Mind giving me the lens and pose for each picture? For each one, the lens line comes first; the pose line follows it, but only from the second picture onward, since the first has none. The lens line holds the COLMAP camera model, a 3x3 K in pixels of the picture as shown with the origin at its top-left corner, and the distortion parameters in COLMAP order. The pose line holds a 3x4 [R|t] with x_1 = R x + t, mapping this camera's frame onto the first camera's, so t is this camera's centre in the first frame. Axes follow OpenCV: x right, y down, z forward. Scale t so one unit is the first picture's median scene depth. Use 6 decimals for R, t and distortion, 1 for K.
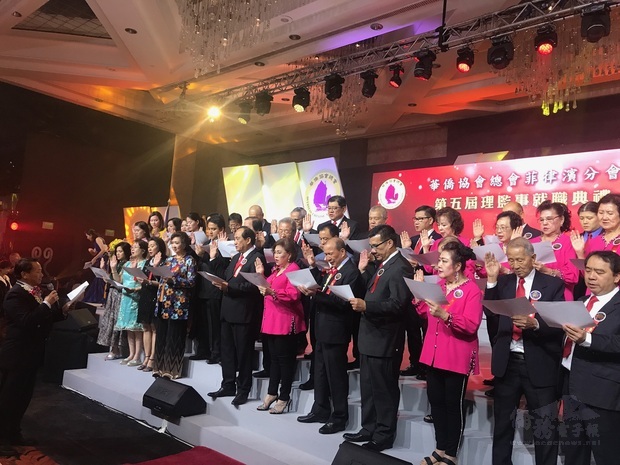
lens RADIAL K [[507.9, 0, 311.9], [0, 507.9, 231.4], [0, 0, 1]] dist [0.023073, -0.011583]
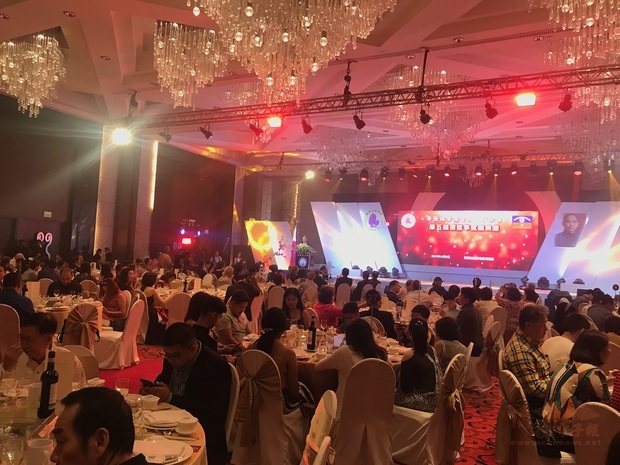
lens RADIAL K [[507.9, 0, 307.4], [0, 507.9, 231.9], [0, 0, 1]] dist [0.023073, -0.011583]
pose [[0.973323, -0.013465, 0.229044, -0.729870], [0.000225, 0.998332, 0.057732, -0.141900], [-0.229439, -0.056140, 0.971703, -0.999061]]
